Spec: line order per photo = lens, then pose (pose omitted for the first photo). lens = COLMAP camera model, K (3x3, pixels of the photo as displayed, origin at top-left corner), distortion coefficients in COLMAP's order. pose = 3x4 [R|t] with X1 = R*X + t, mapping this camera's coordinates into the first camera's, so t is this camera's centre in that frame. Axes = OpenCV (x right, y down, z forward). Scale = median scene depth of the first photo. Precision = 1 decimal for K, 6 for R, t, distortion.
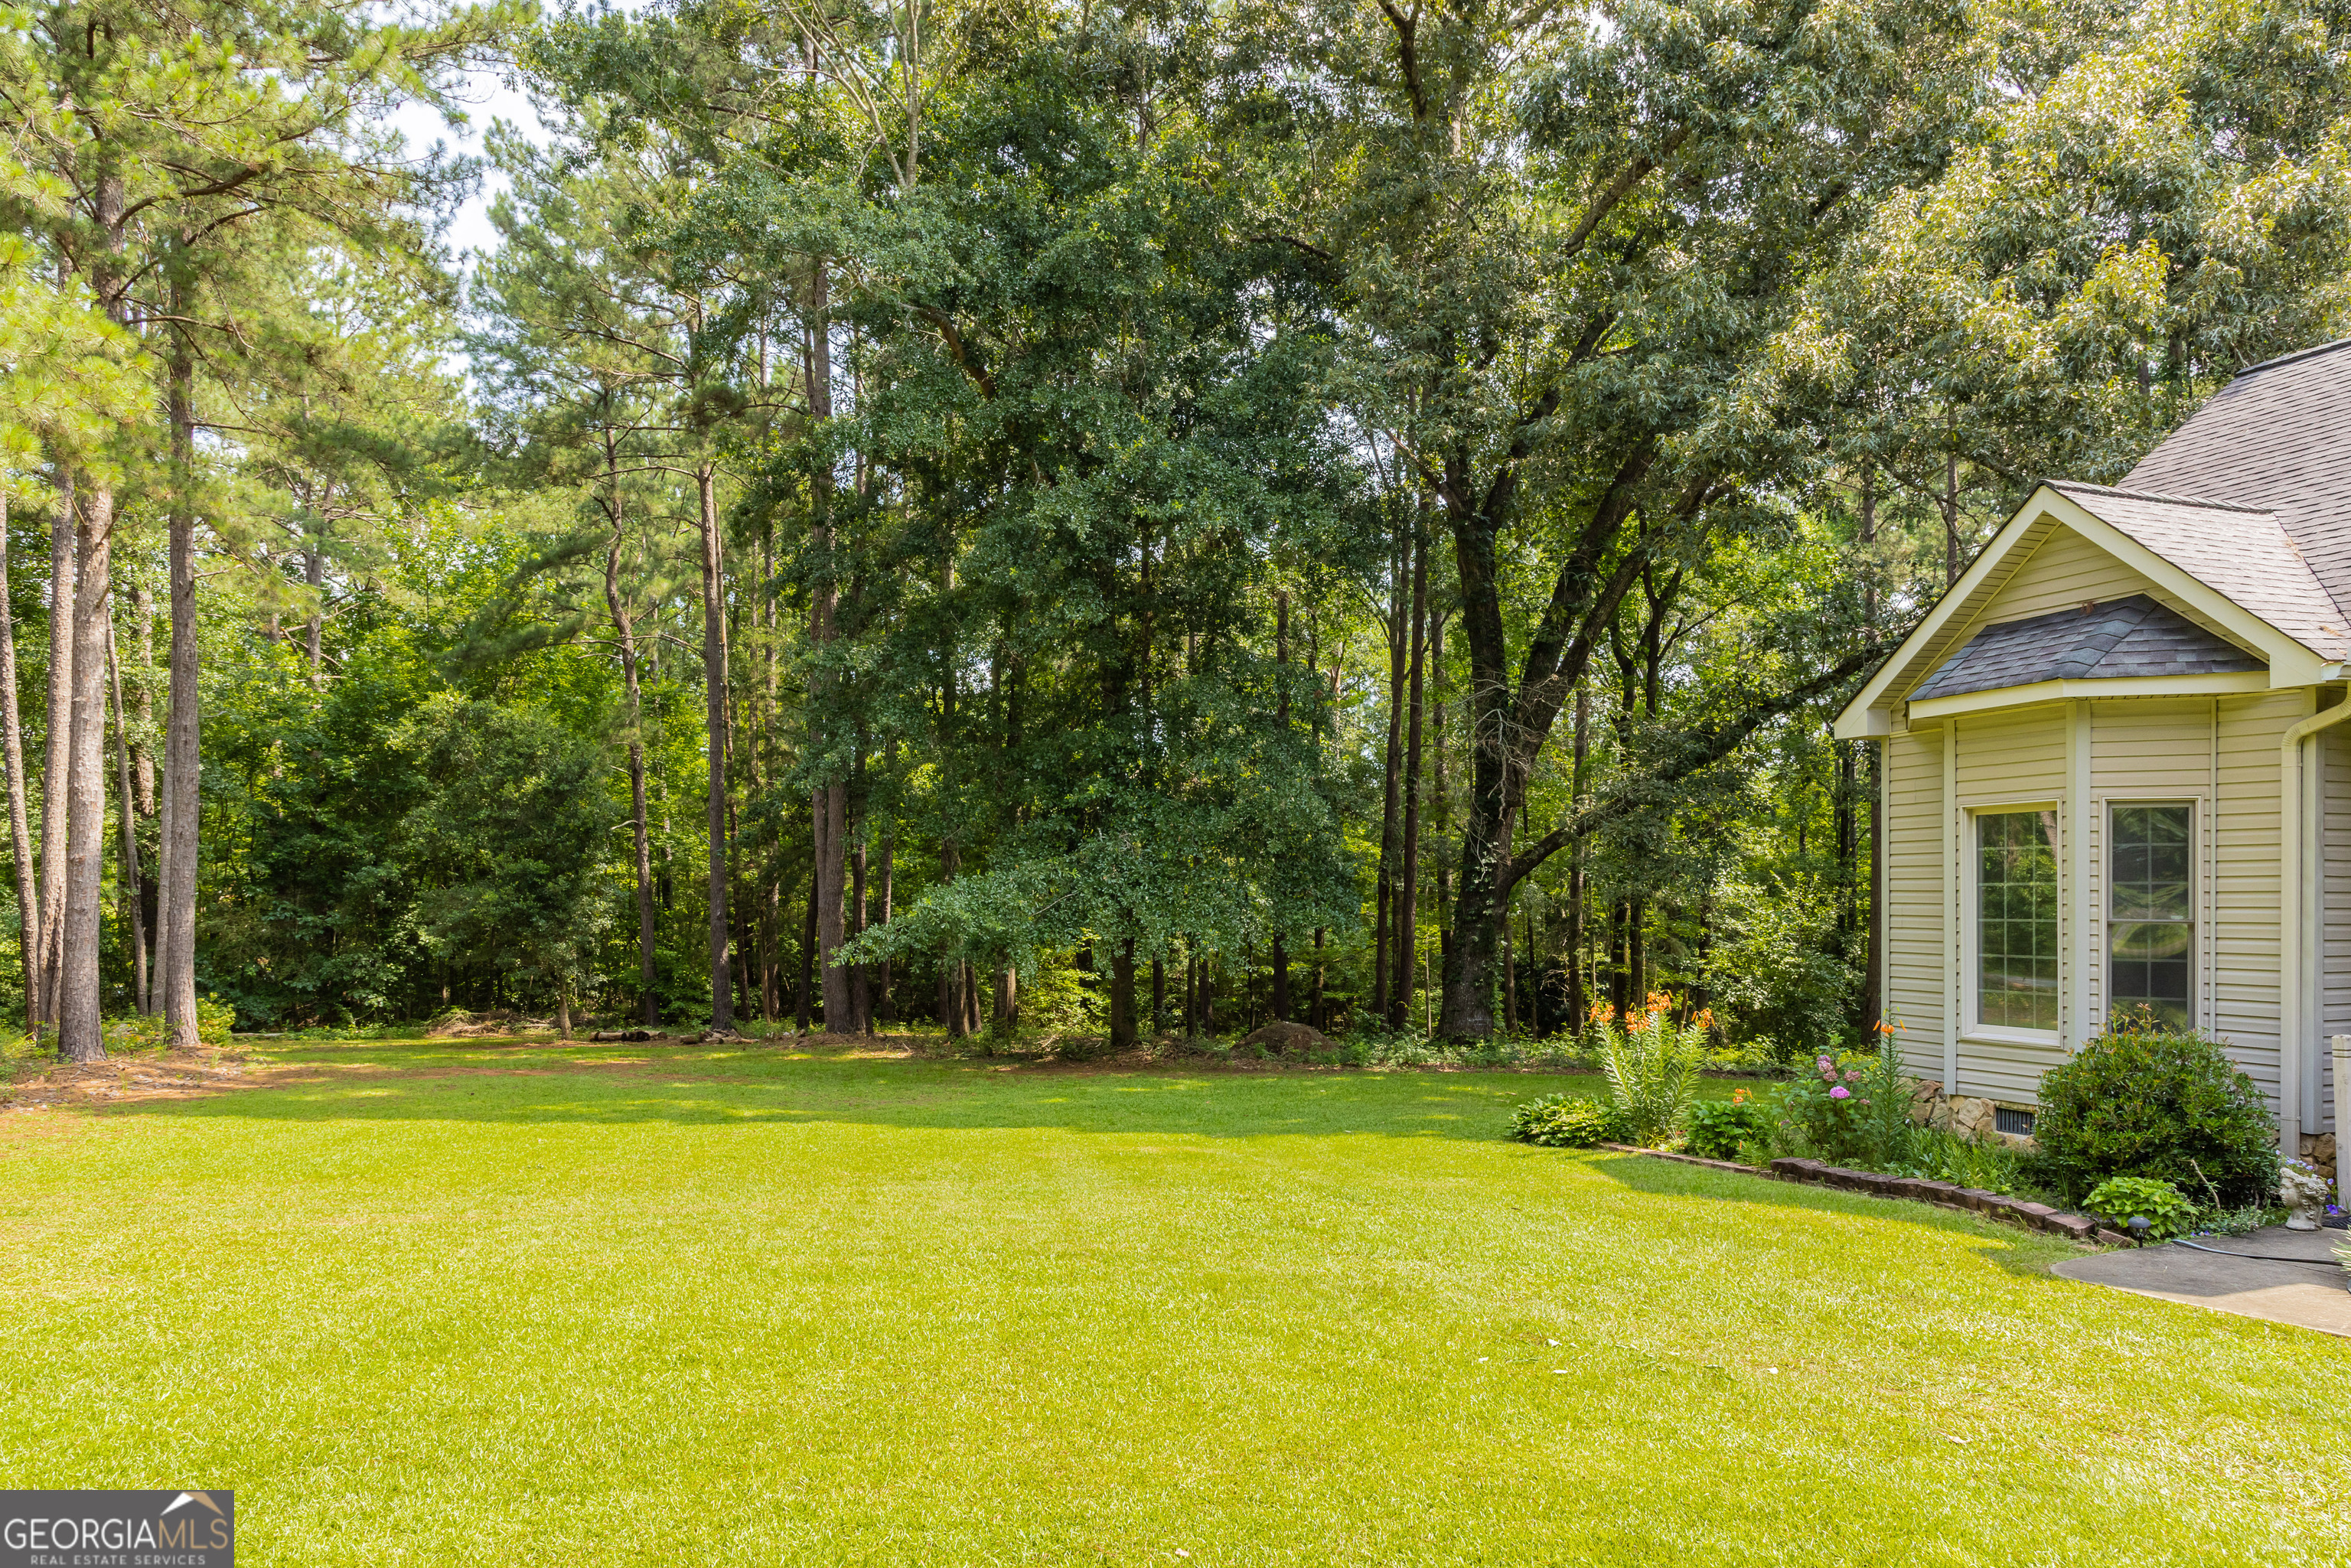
lens RADIAL K [[1621.1, 0, 1094.1], [0, 1621.1, 896.4], [0, 0, 1]] dist [-0.033477, 0.000171]
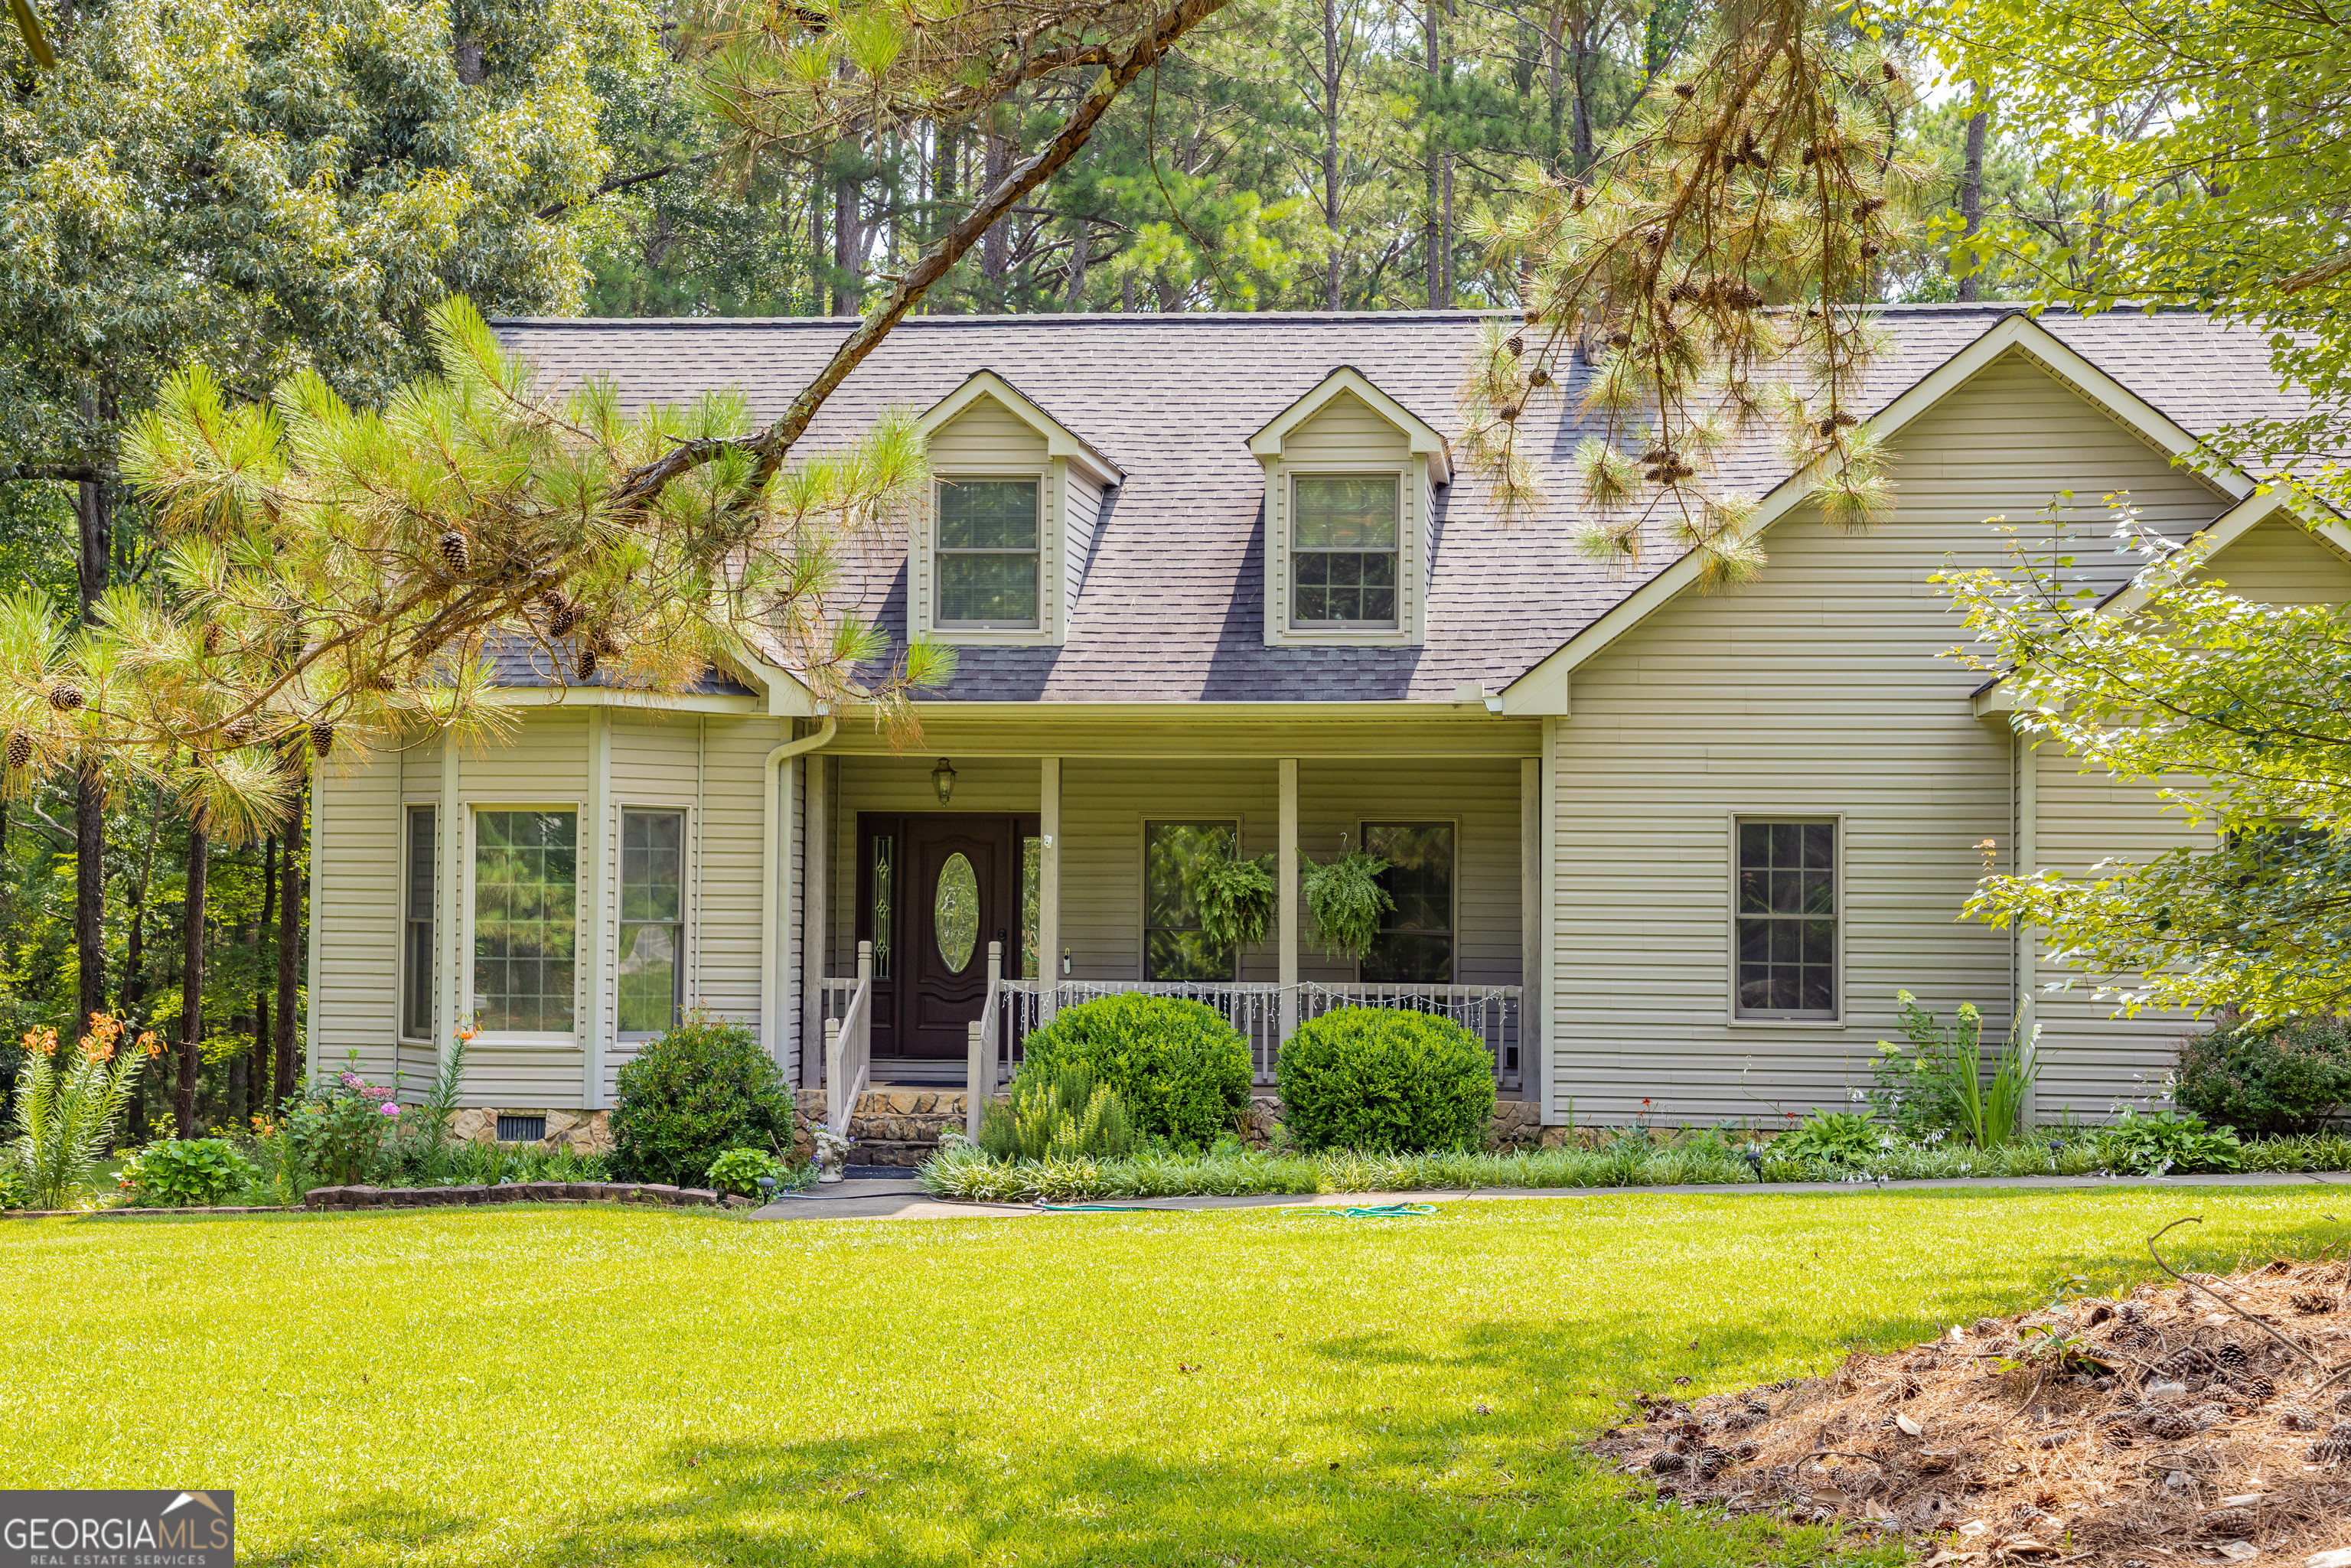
lens RADIAL K [[3395.4, 0, 1175.5], [0, 3395.4, 784.0], [0, 0, 1]] dist [0.053938, -0.003123]
pose [[0.439251, 0.033098, 0.897754, -1.193382], [-0.010307, 0.999441, -0.031805, -0.007841], [-0.898305, 0.004717, 0.439347, -0.292104]]
